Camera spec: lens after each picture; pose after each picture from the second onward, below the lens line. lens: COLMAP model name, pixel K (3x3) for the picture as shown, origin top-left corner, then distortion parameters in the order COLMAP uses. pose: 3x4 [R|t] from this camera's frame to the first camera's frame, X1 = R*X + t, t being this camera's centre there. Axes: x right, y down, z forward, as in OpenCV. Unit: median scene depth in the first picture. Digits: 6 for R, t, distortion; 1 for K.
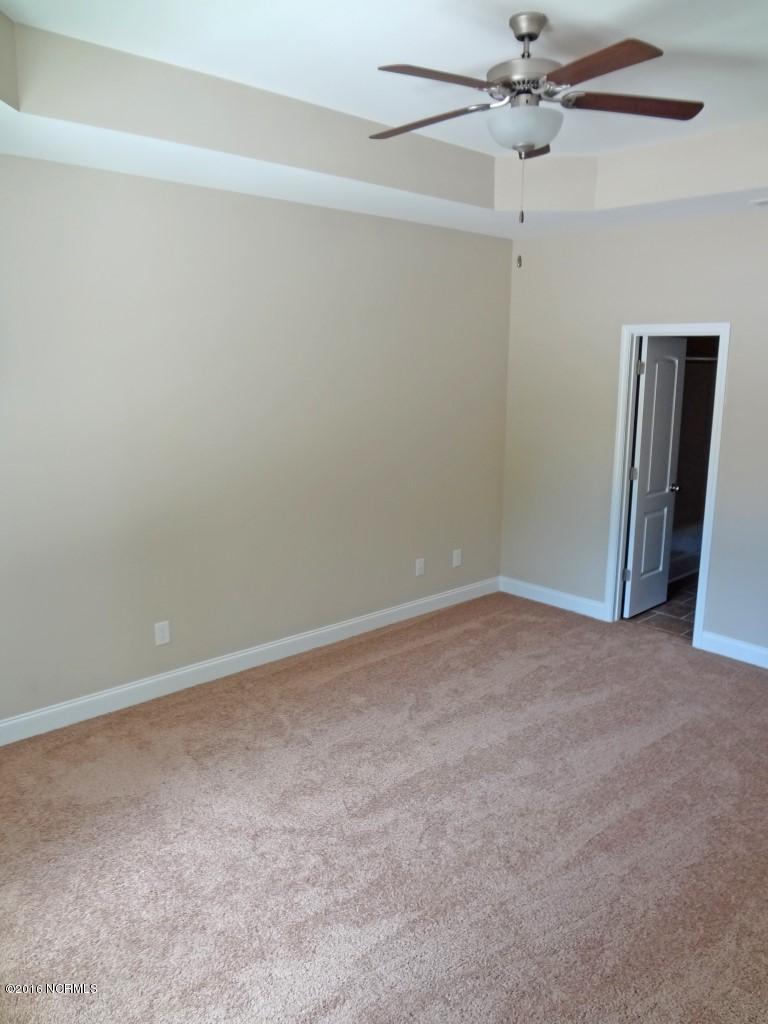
lens RADIAL K [[758.8, 0, 384.6], [0, 758.8, 517.0], [0, 0, 1]] dist [-0.043613, 0.003682]
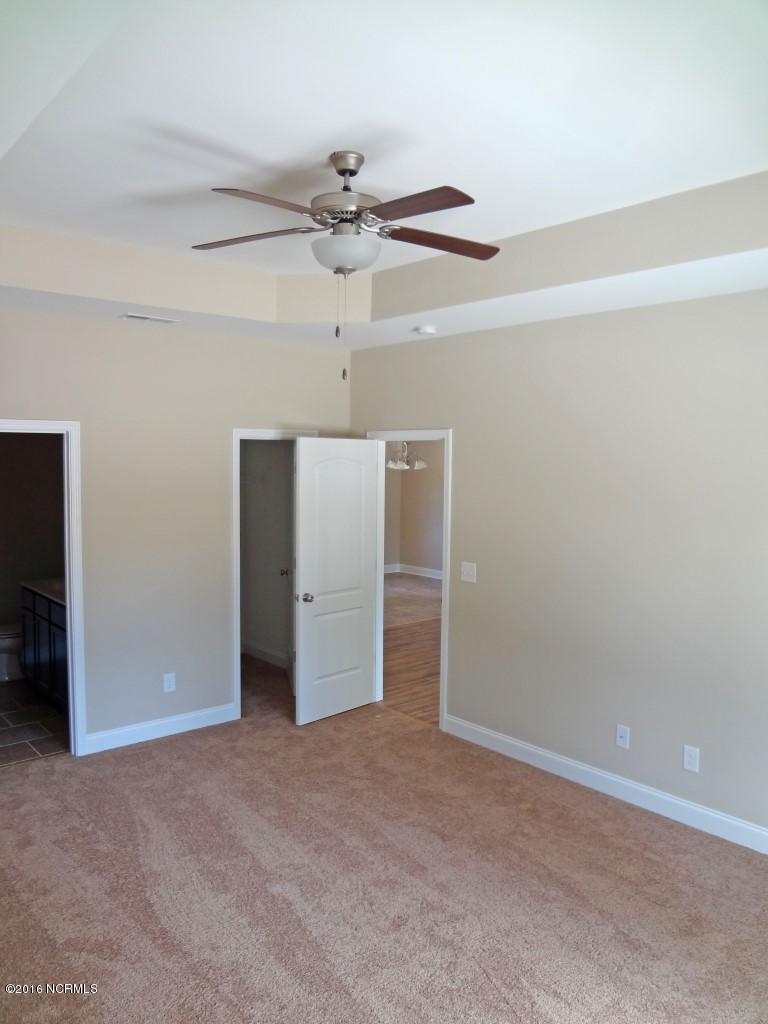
lens RADIAL K [[758.8, 0, 383.6], [0, 758.8, 505.6], [0, 0, 1]] dist [-0.043613, 0.003682]
pose [[0.049565, -0.077418, 0.995766, -0.634299], [0.204418, 0.976672, 0.065758, -0.155822], [-0.977628, 0.200293, 0.064235, 0.658414]]
